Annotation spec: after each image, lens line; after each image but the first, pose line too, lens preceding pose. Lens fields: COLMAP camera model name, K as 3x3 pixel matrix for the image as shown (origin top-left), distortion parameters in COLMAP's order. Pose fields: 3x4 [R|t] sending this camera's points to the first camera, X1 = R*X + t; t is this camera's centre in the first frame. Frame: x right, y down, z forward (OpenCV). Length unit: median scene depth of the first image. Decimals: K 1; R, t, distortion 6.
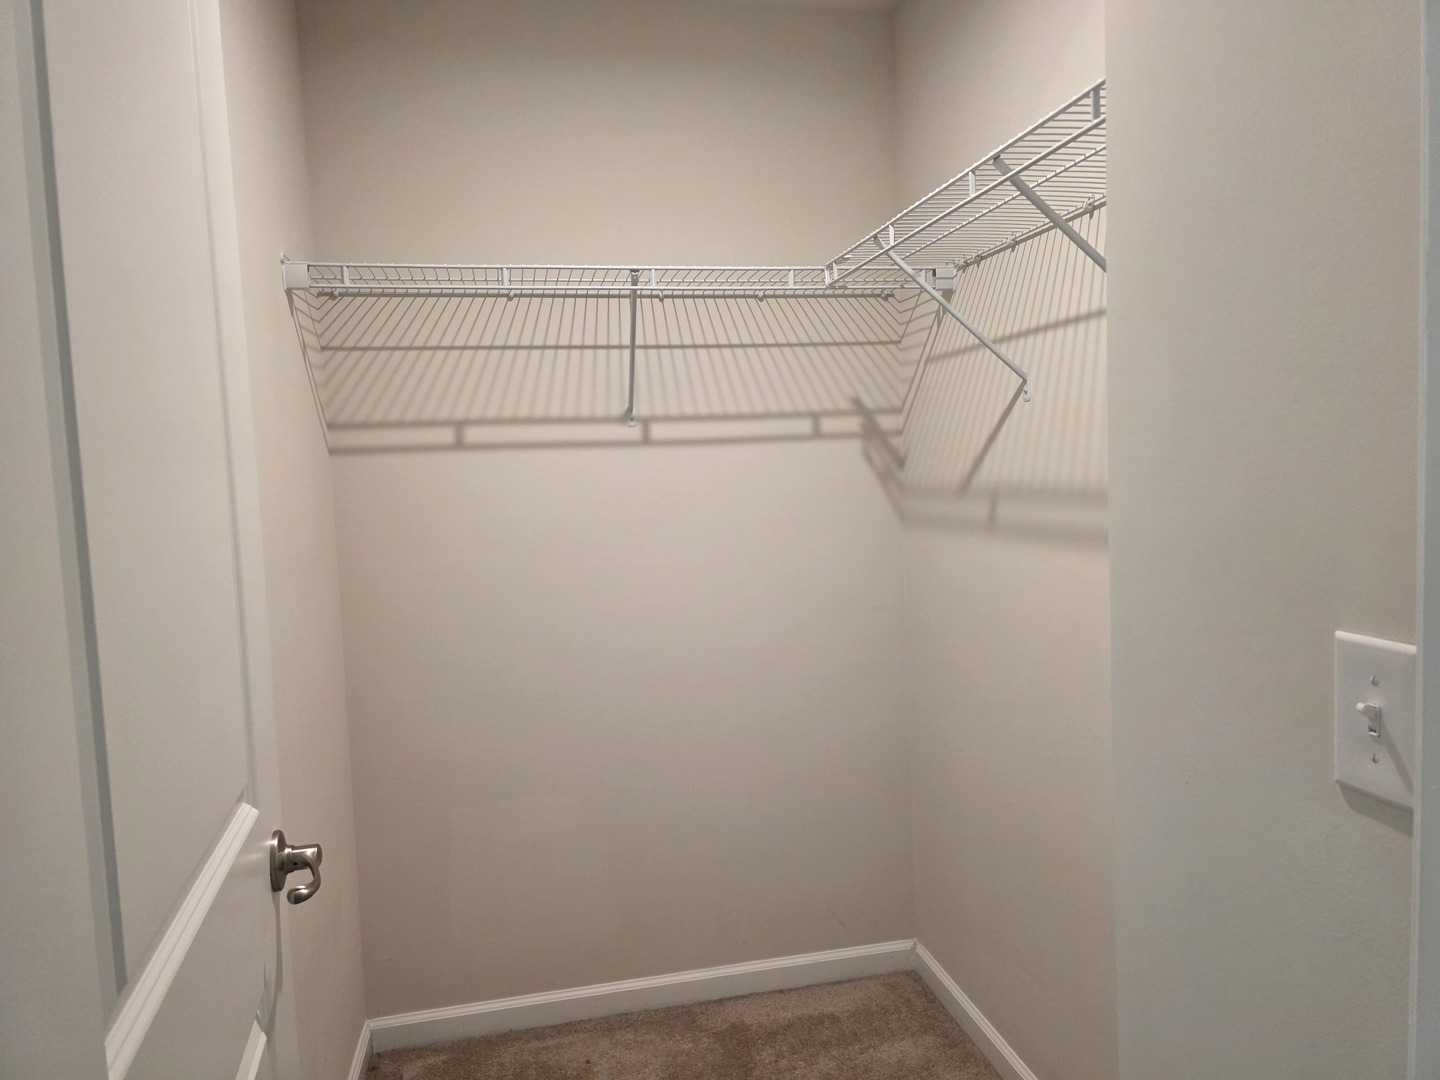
lens RADIAL K [[787.1, 0, 719.9], [0, 787.1, 519.5], [0, 0, 1]] dist [0.051029, -0.000211]
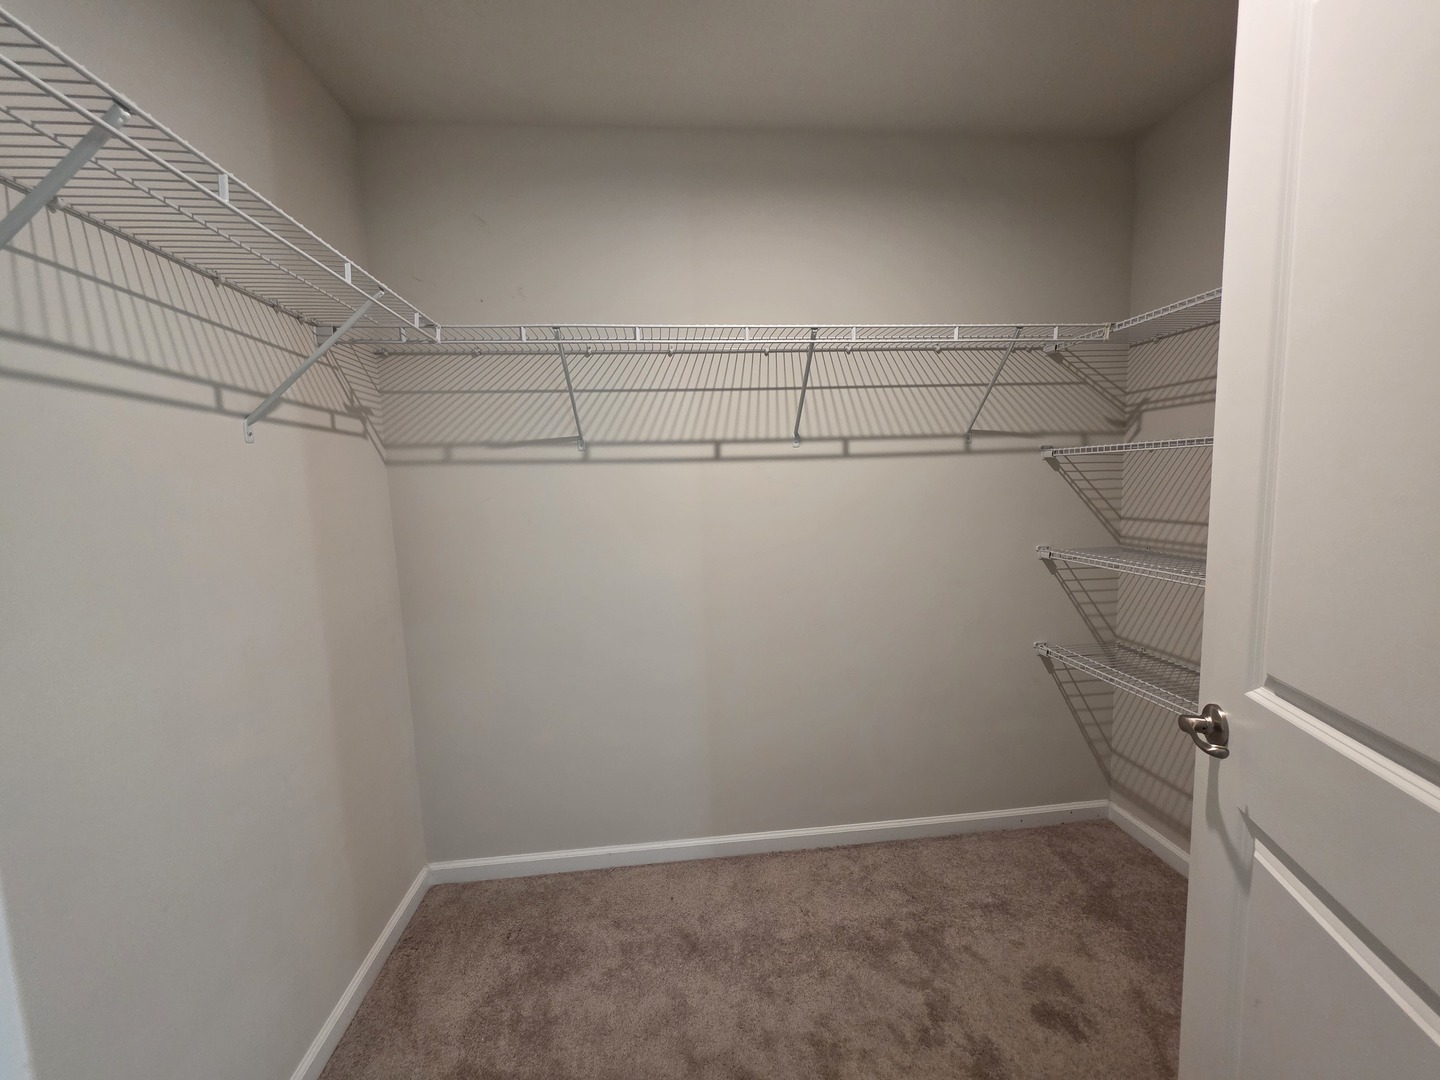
lens RADIAL K [[575.7, 0, 720.0], [0, 575.7, 540.0], [0, 0, 1]] dist [0.001266, -0.000022]
pose [[0.998140, 0.012322, -0.059702, -0.167229], [-0.009872, 0.999104, 0.041162, 0.007586], [0.060155, -0.040496, 0.997367, -0.026089]]
